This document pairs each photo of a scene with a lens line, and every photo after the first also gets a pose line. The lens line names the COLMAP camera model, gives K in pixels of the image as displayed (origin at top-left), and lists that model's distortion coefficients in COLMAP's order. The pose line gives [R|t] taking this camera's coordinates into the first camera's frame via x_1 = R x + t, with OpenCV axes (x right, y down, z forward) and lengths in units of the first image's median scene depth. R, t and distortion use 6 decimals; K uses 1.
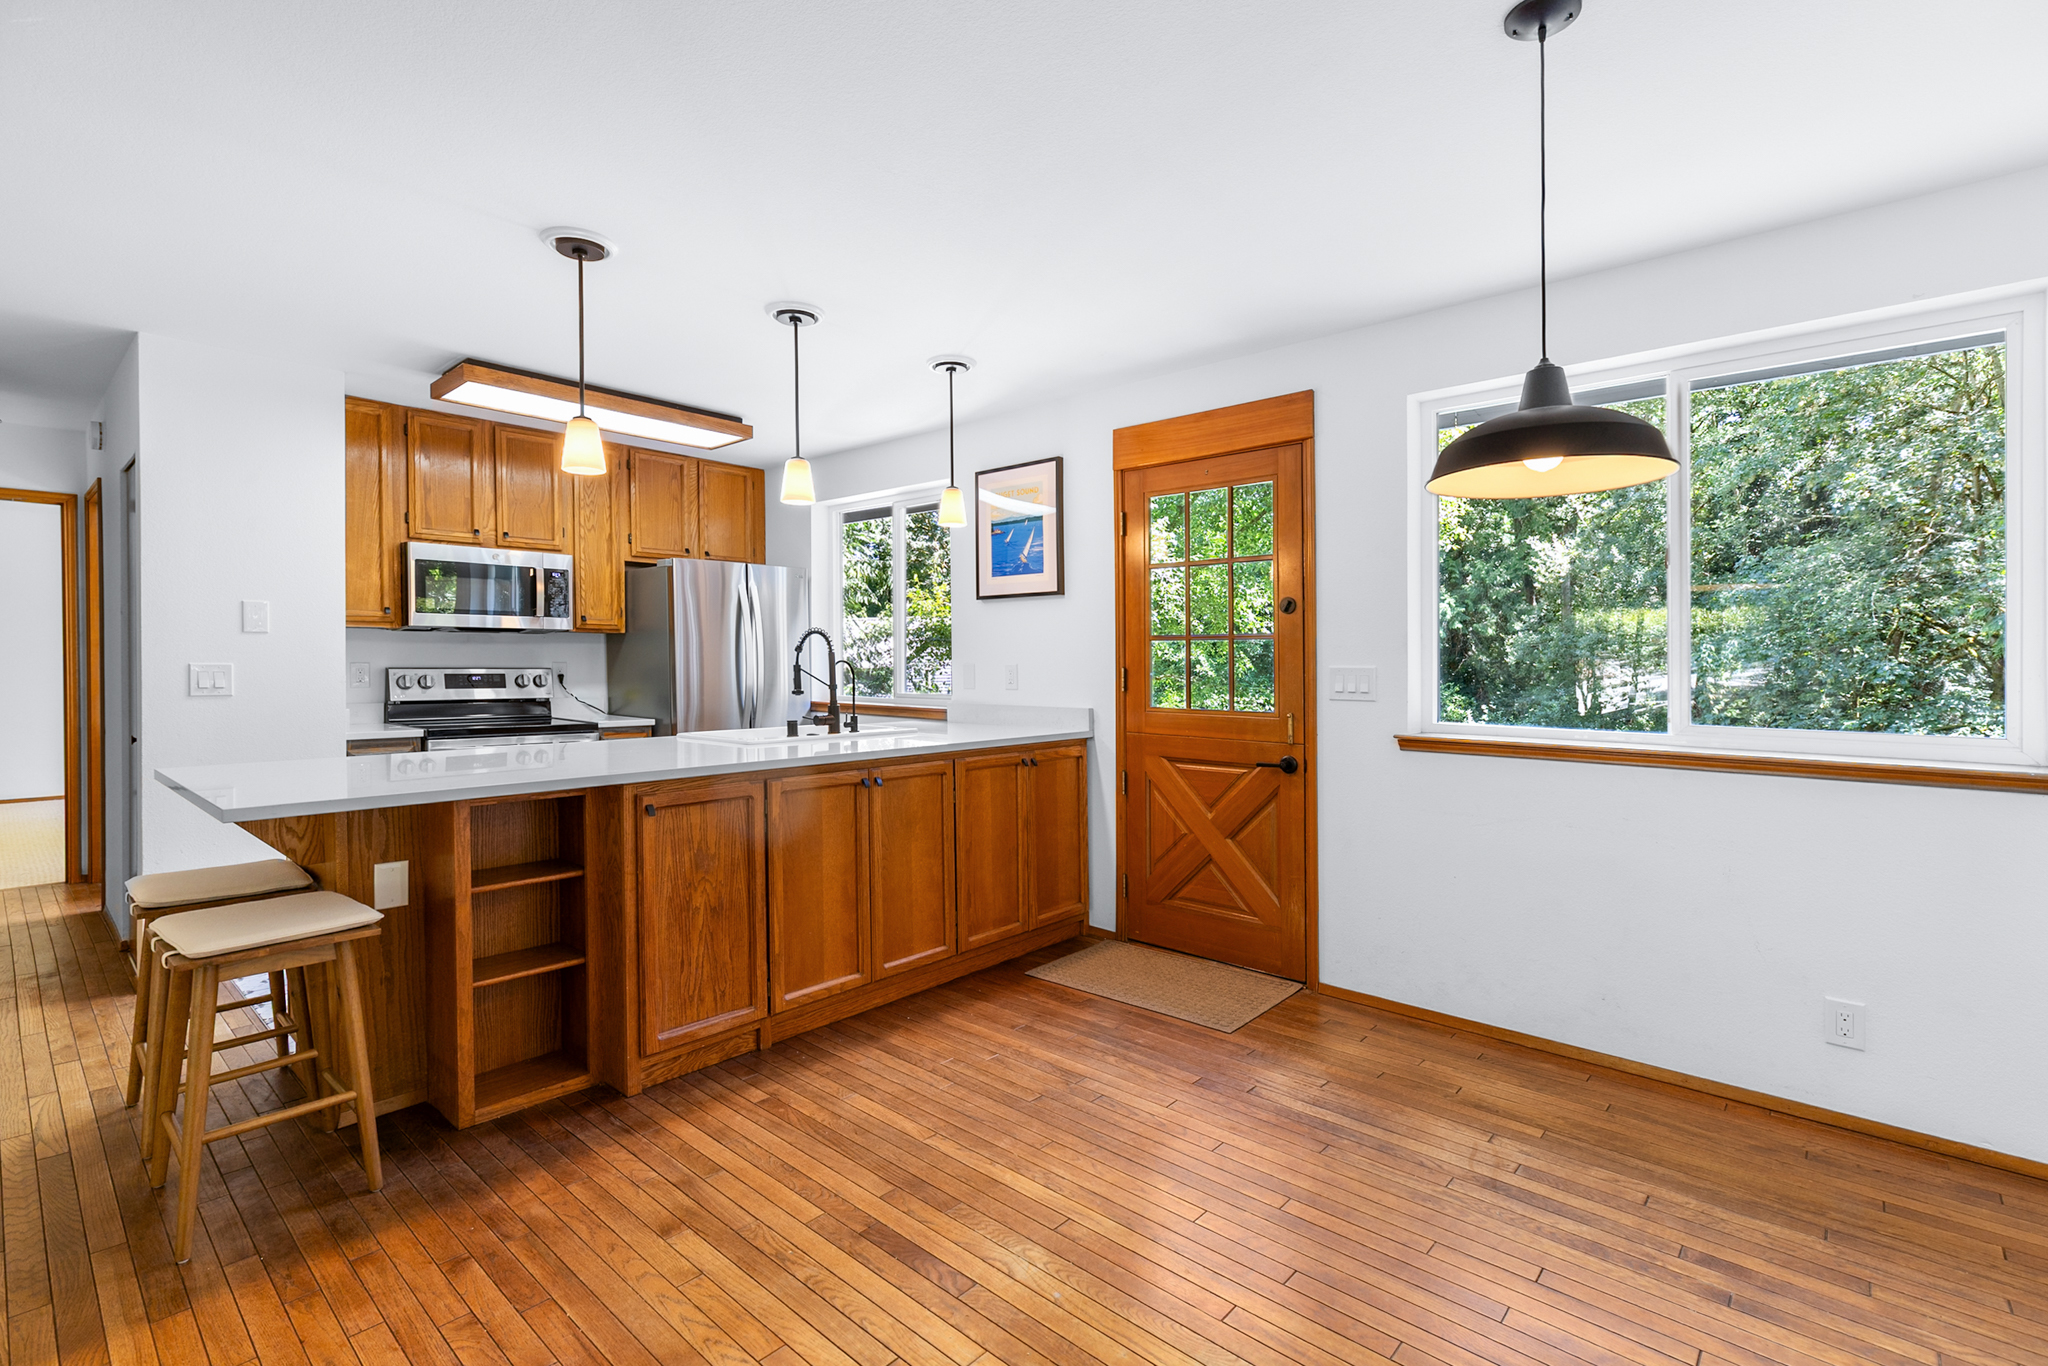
lens RADIAL K [[947.6, 0, 1030.4], [0, 947.6, 667.3], [0, 0, 1]] dist [0.004424, 0.000157]
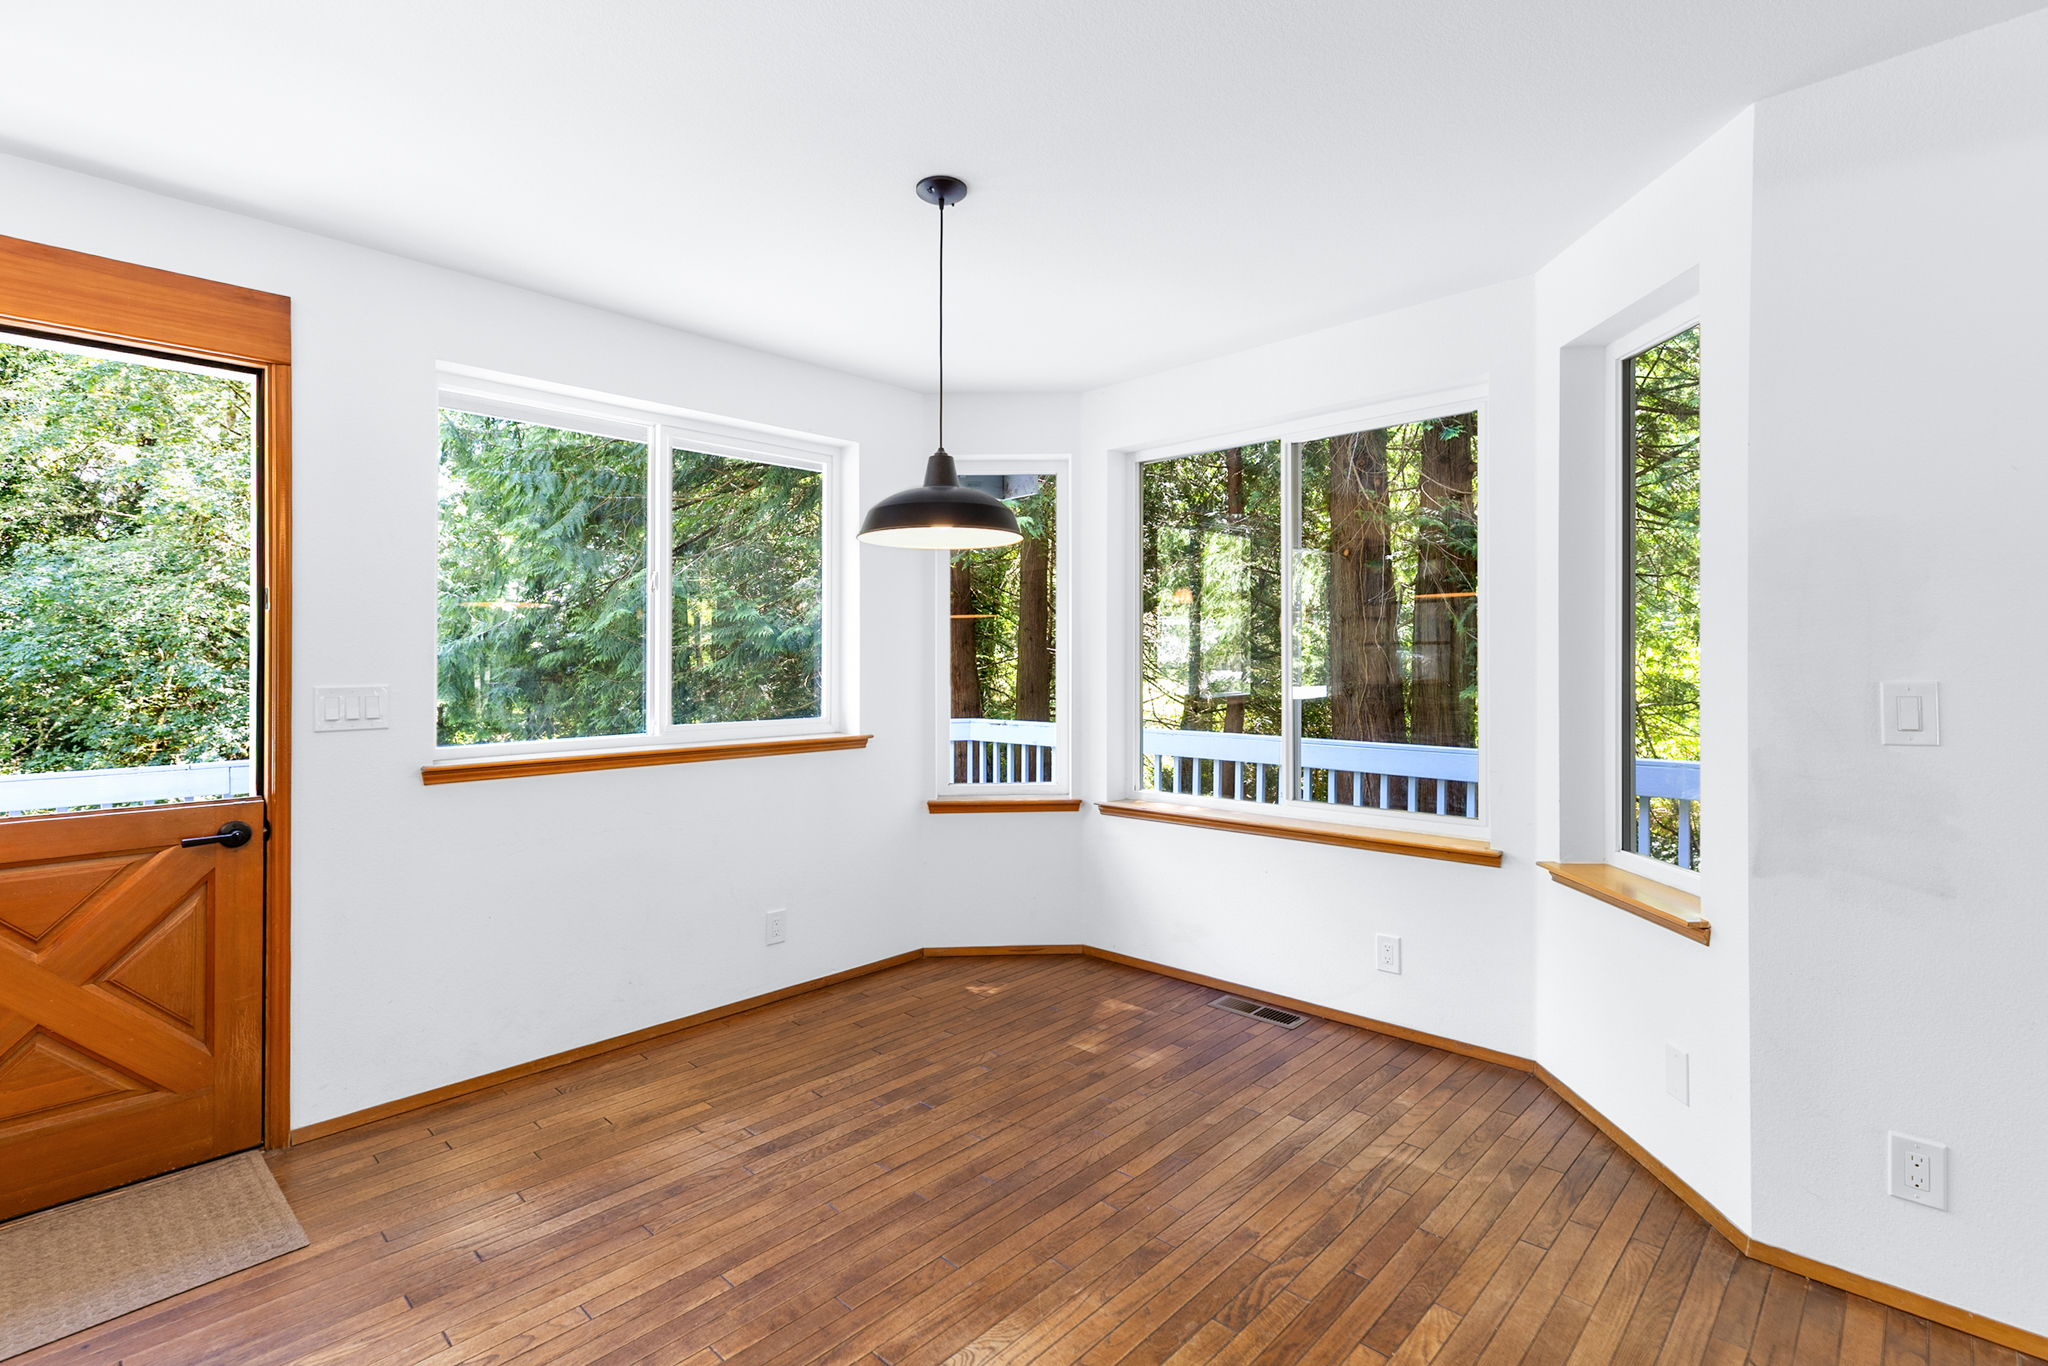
lens RADIAL K [[956.8, 0, 1008.2], [0, 956.8, 656.7], [0, 0, 1]] dist [0.004982, -0.000060]
pose [[0.031639, -0.000280, 0.999499, -0.375621], [0.013794, 0.999905, -0.000156, -0.015248], [-0.999404, 0.013792, 0.031640, 0.409294]]
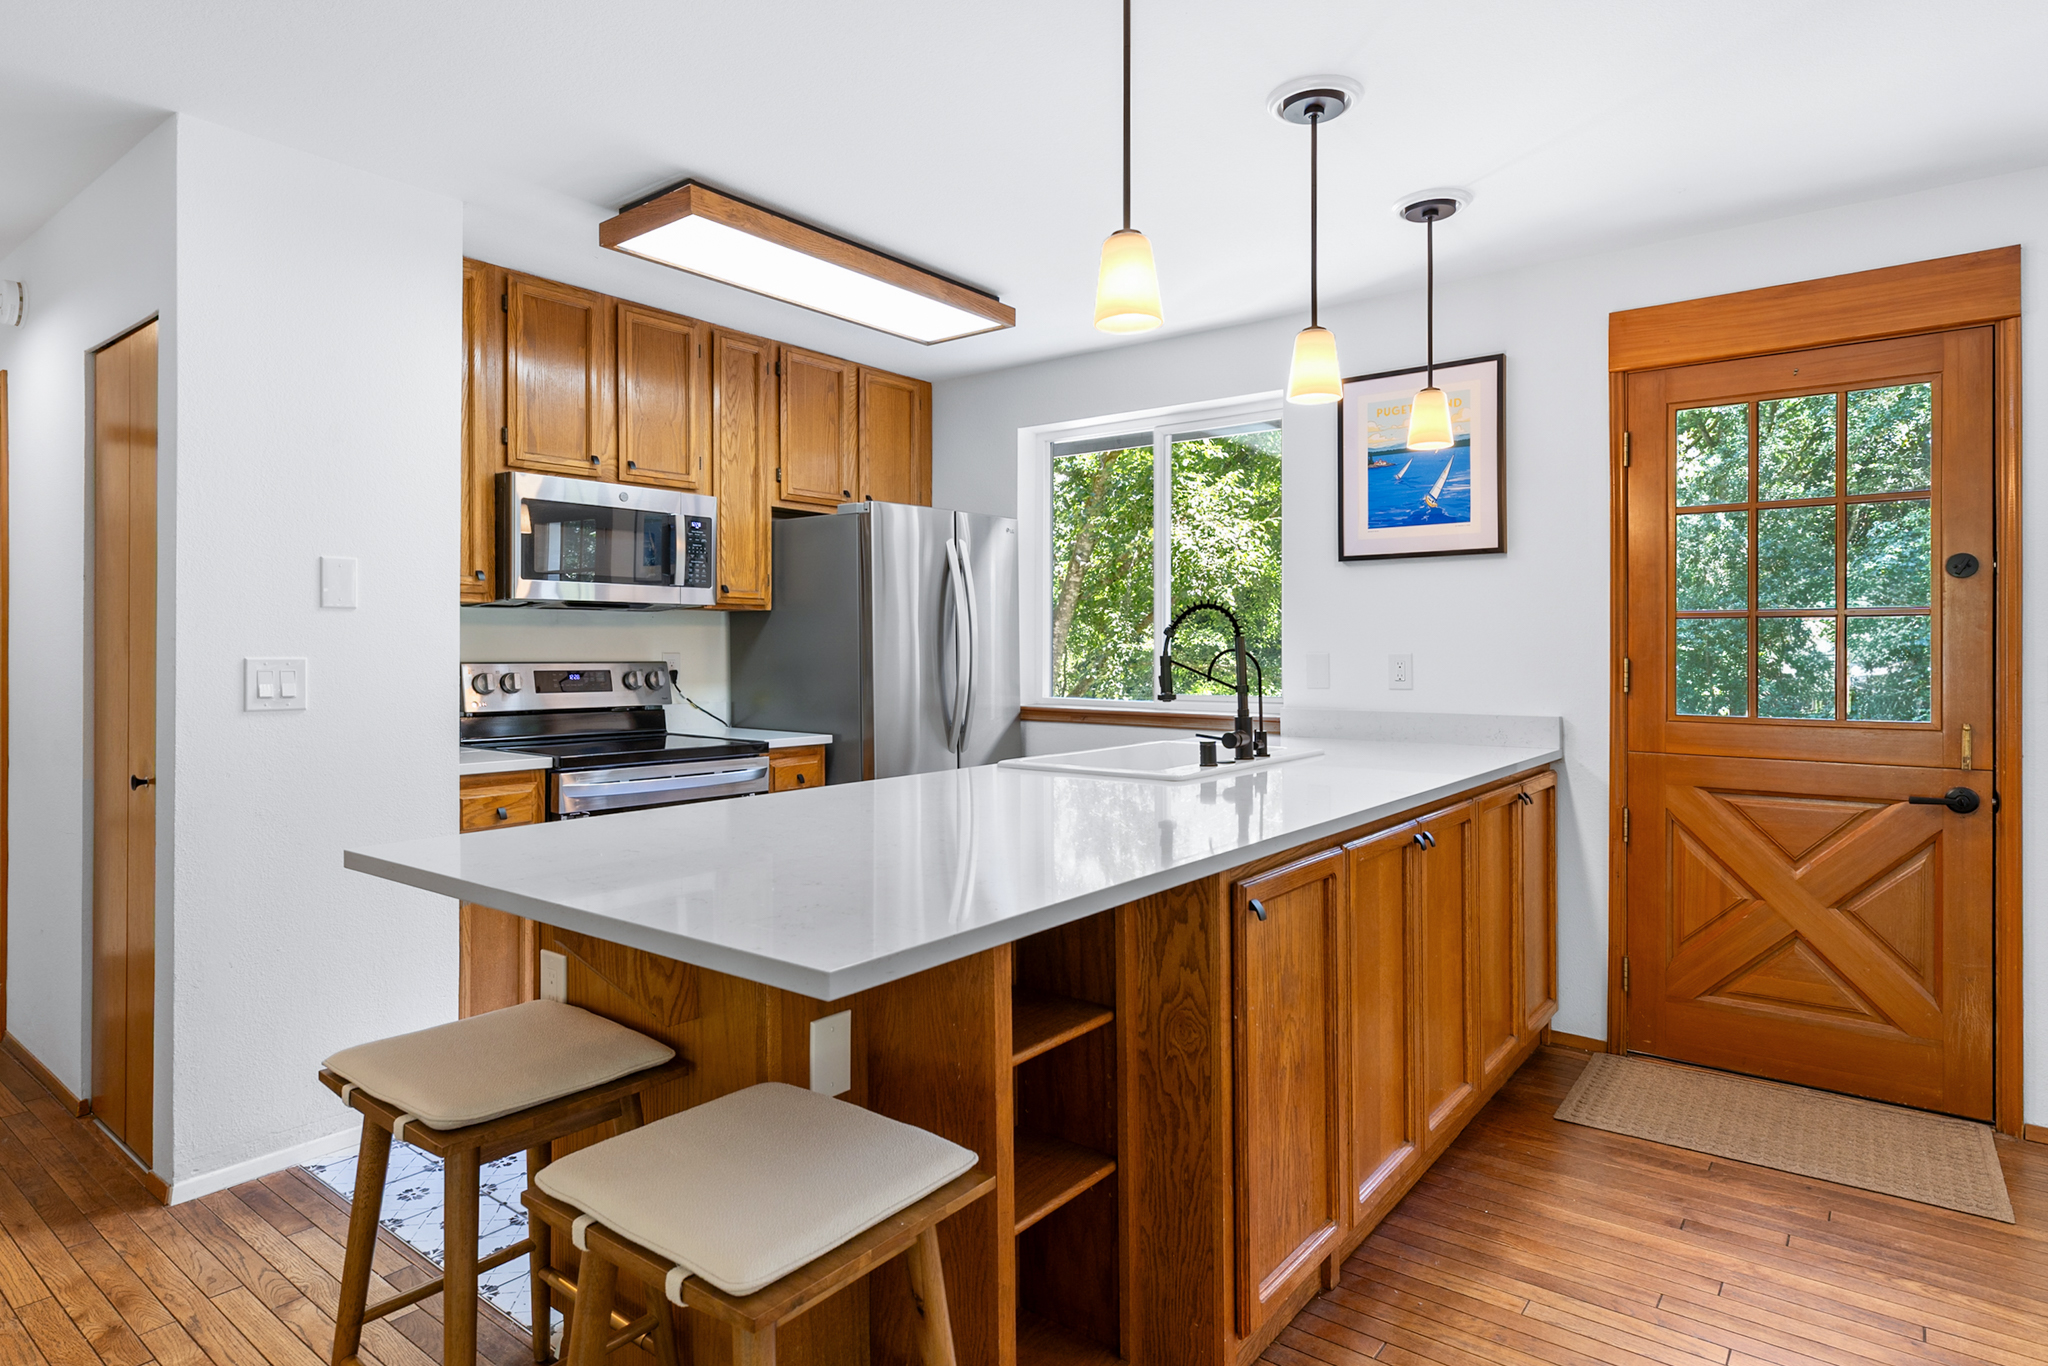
lens RADIAL K [[1118.2, 0, 1018.9], [0, 1118.2, 644.3], [0, 0, 1]] dist [0.000856, 0.001000]
pose [[0.997119, -0.003514, 0.075768, -0.440481], [0.004250, 0.999945, -0.009558, -0.003891], [-0.075731, 0.009852, 0.997080, 0.241706]]
